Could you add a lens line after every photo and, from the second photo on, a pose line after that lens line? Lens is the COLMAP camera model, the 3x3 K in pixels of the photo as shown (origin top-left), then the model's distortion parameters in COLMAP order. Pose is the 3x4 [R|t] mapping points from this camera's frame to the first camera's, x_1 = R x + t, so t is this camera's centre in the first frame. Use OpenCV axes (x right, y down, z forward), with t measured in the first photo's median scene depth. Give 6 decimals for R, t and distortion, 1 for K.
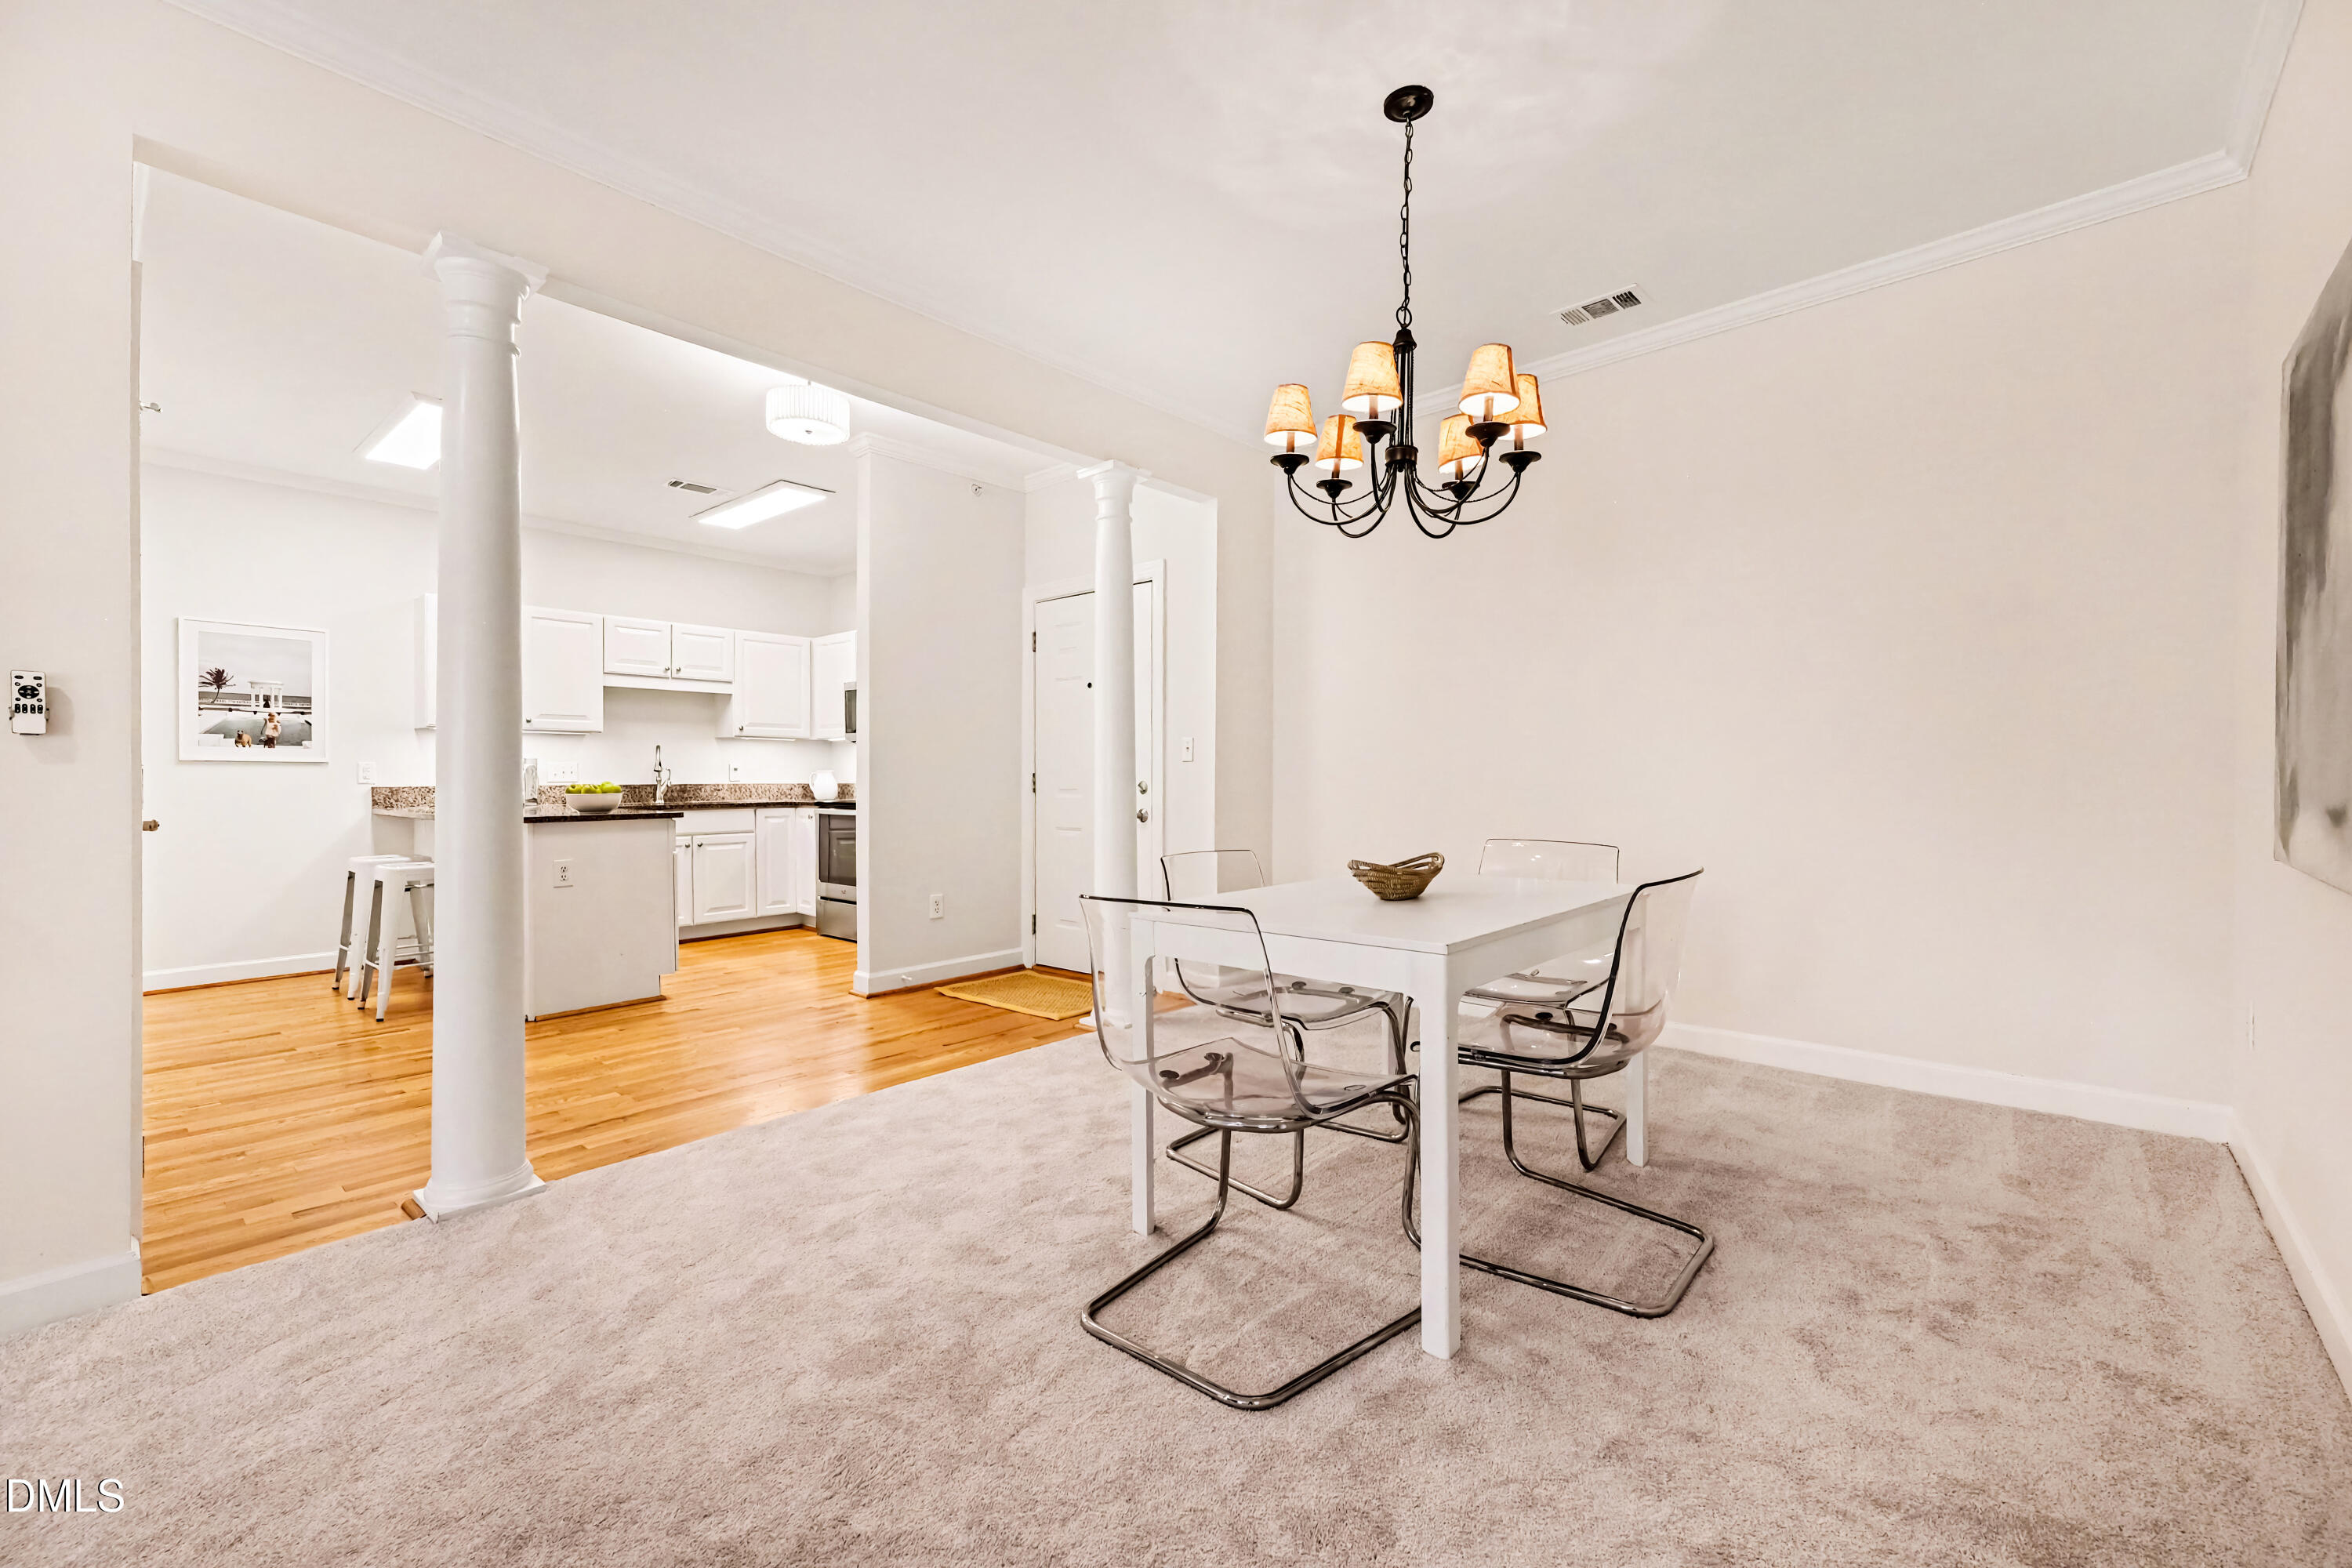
lens RADIAL K [[955.4, 0, 1172.4], [0, 955.4, 802.8], [0, 0, 1]] dist [-0.001215, -0.000028]
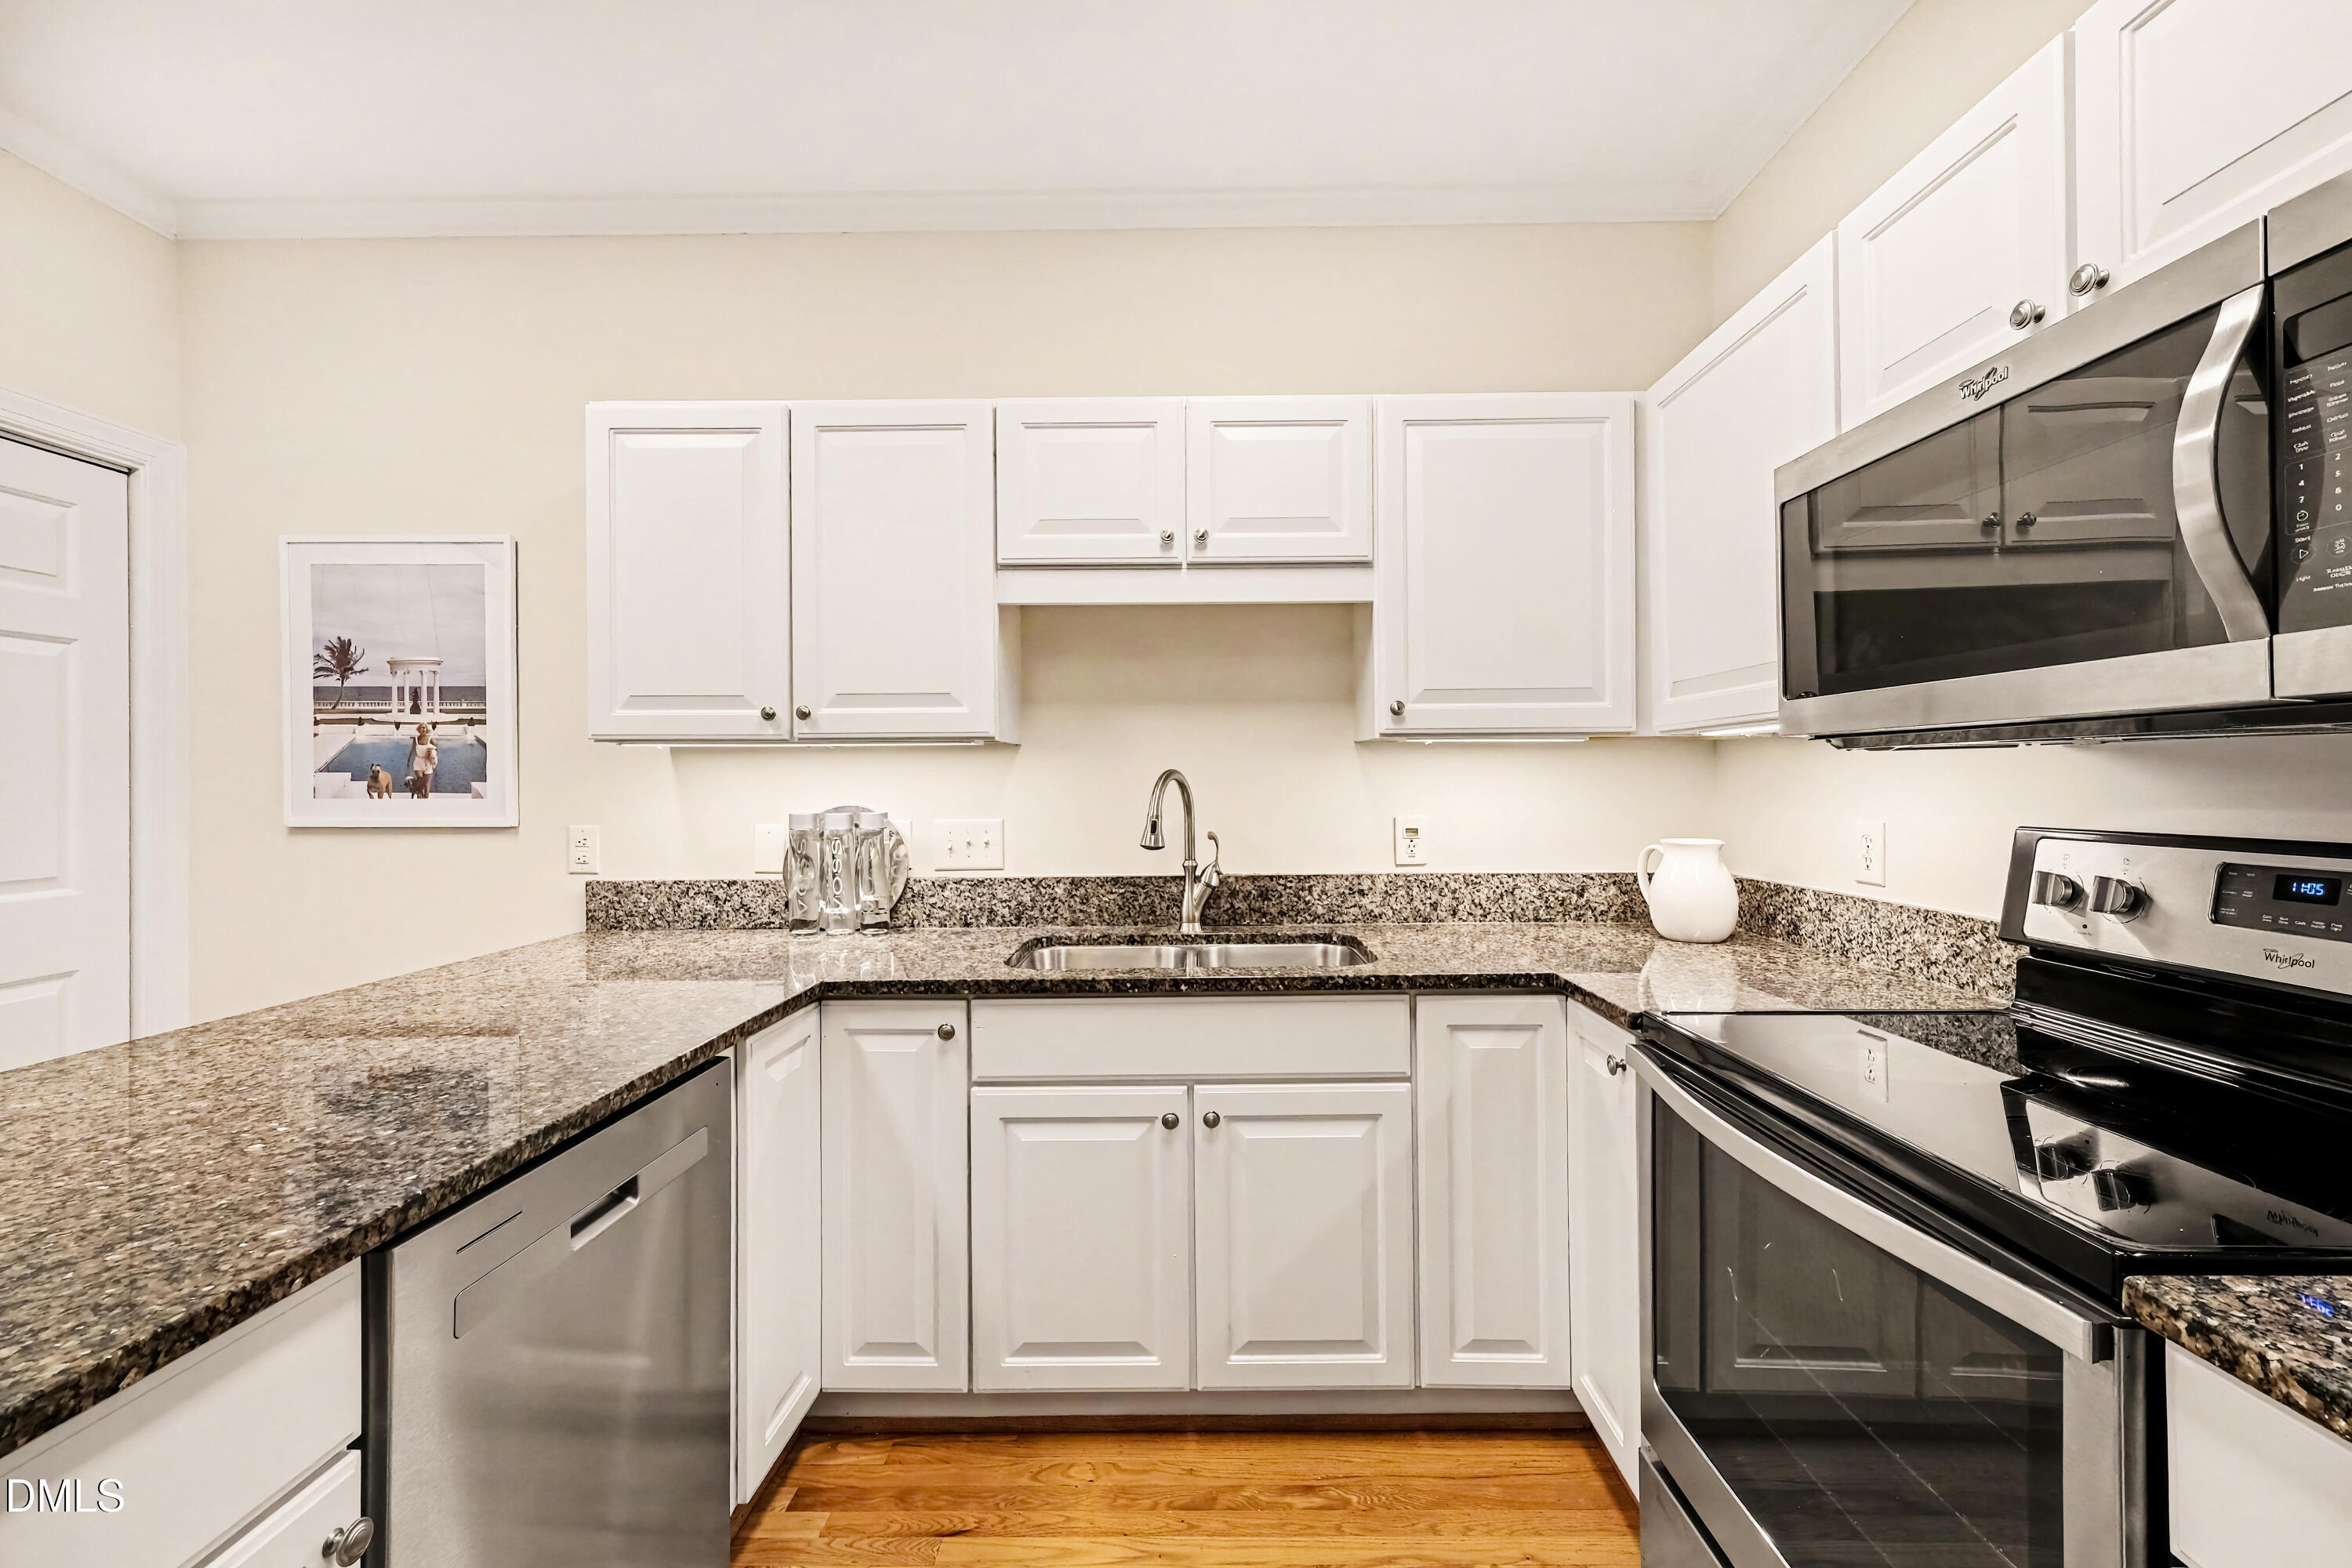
lens RADIAL K [[955.4, 0, 1164.1], [0, 955.4, 764.9], [0, 0, 1]] dist [-0.001215, -0.000028]
pose [[0.645515, -0.015508, -0.763590, -0.339616], [-0.014104, 0.999381, -0.032221, -0.062671], [0.763617, 0.031569, 0.644897, 0.955820]]
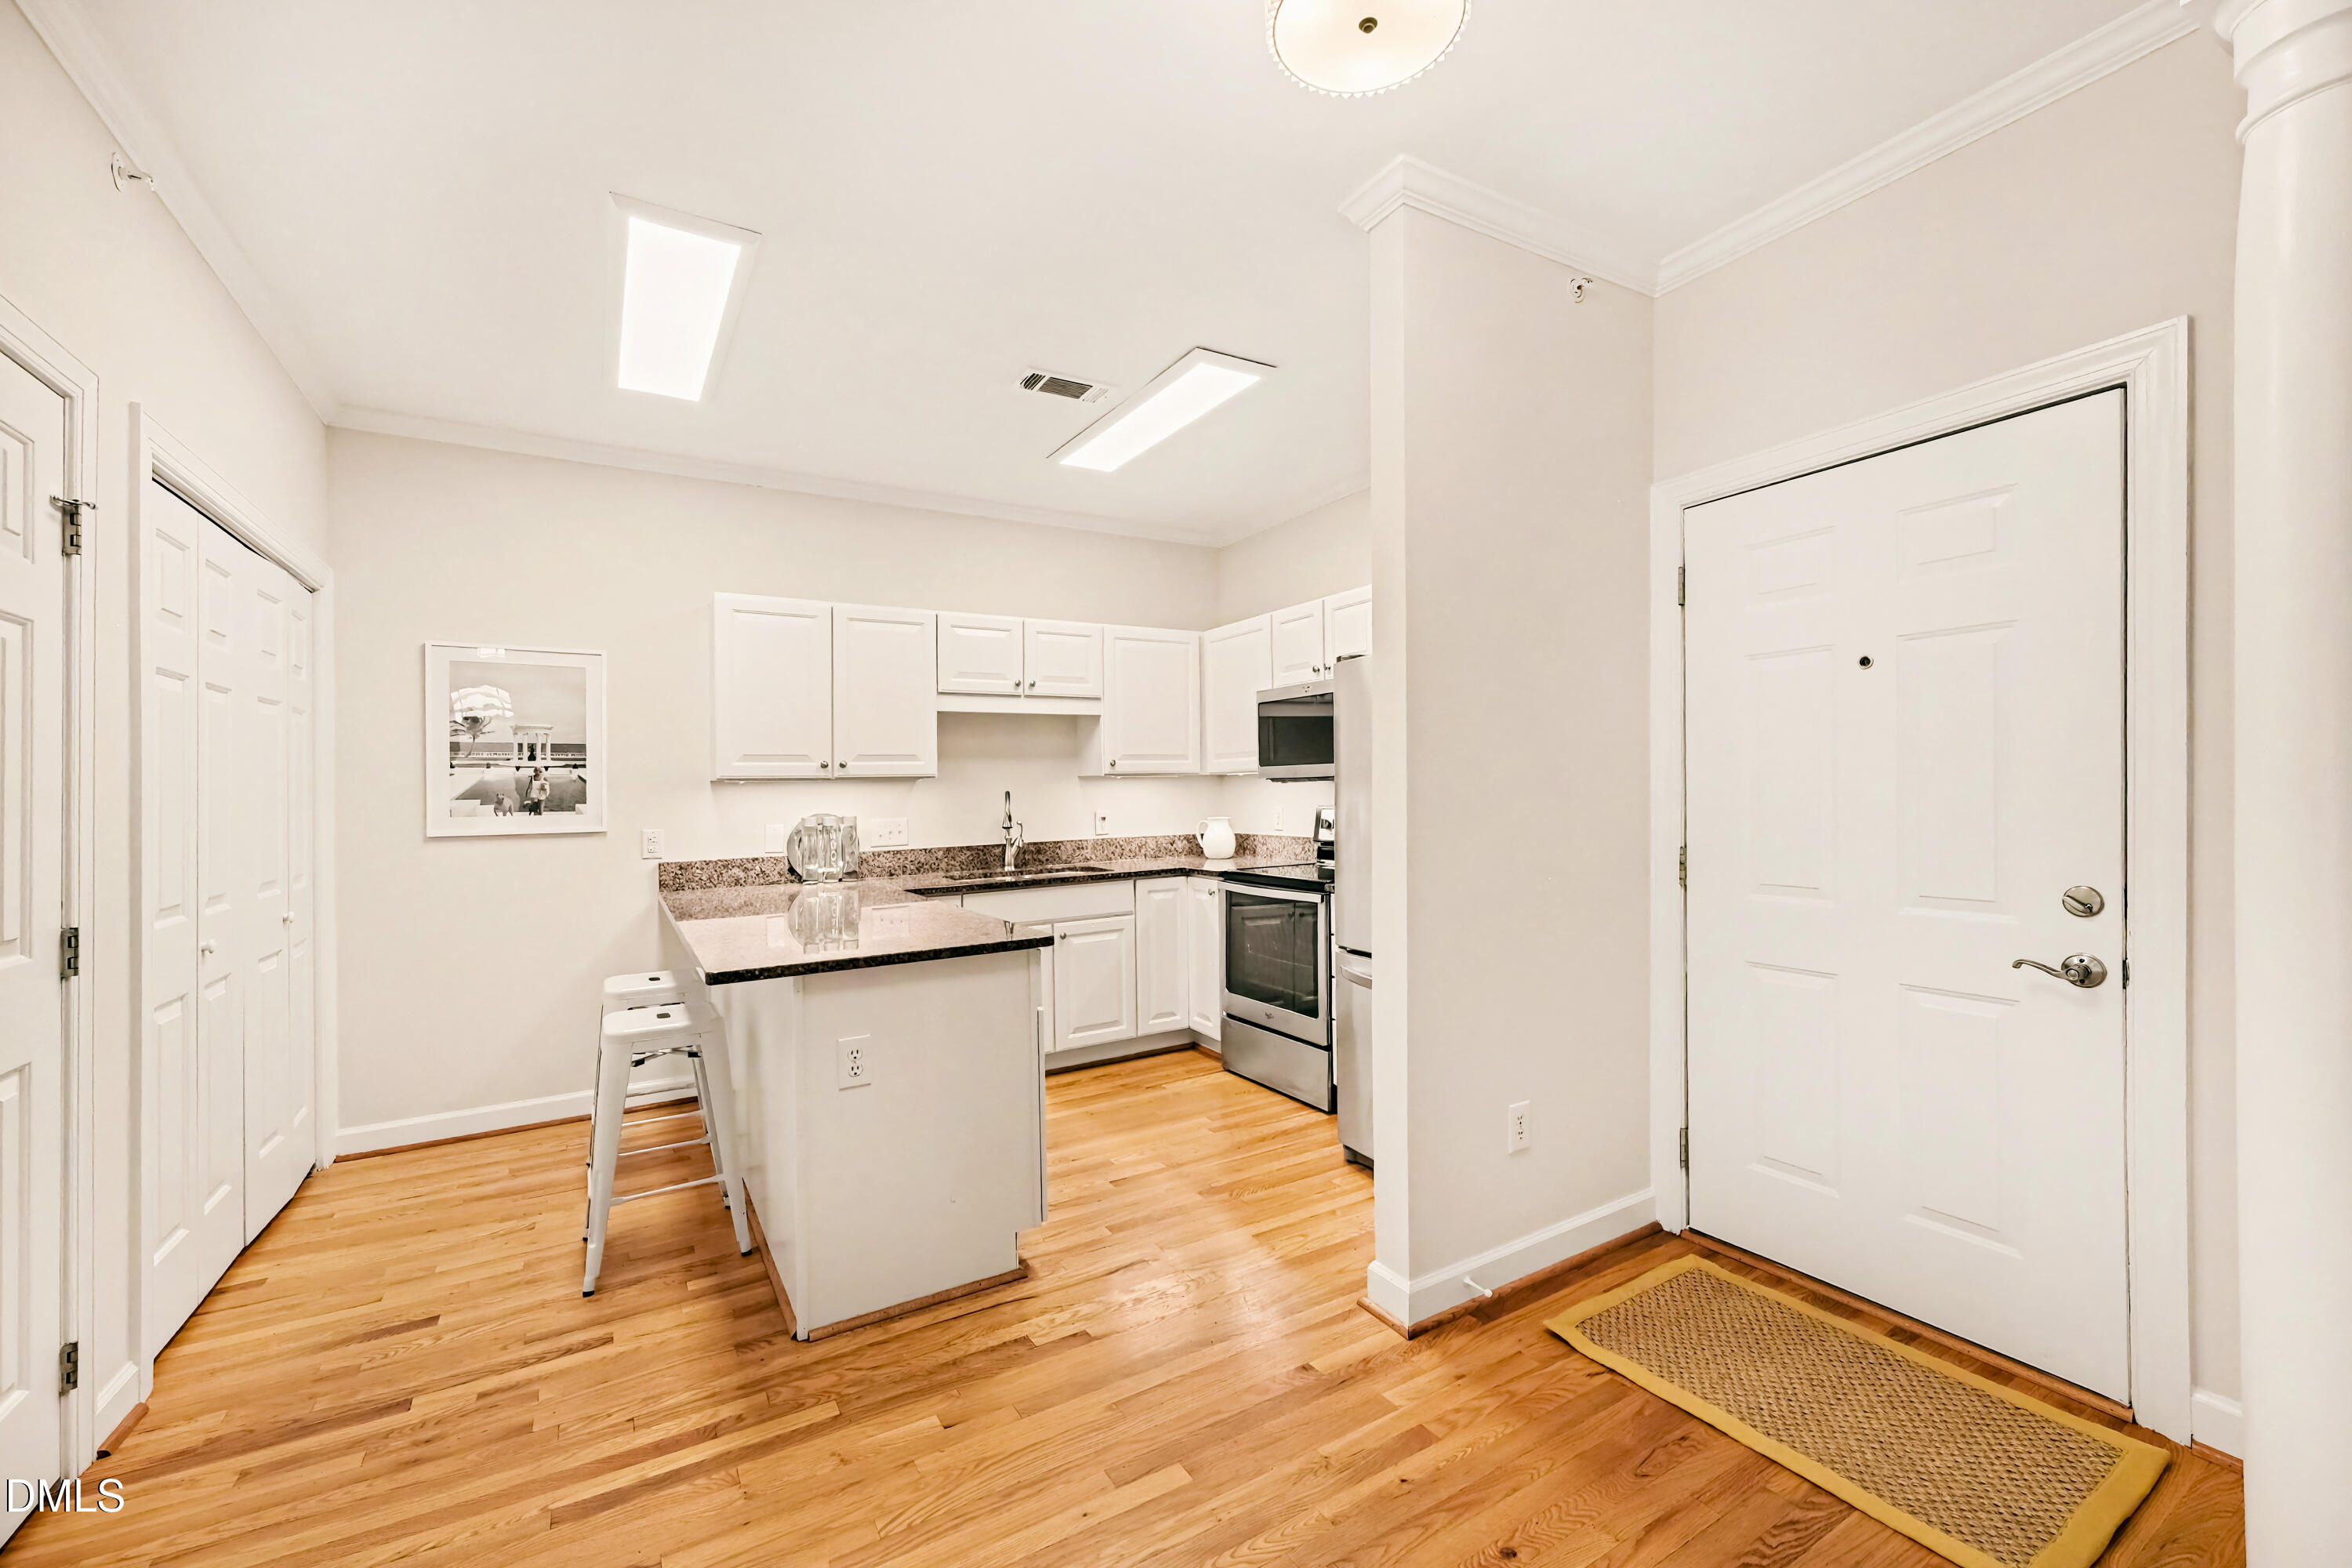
lens RADIAL K [[955.4, 0, 1182.3], [0, 955.4, 788.8], [0, 0, 1]] dist [-0.001215, -0.000028]
pose [[0.953180, -0.018724, -0.301822, -0.242643], [0.011849, 0.999627, -0.024592, -0.052752], [0.302170, 0.019864, 0.953047, 0.439078]]
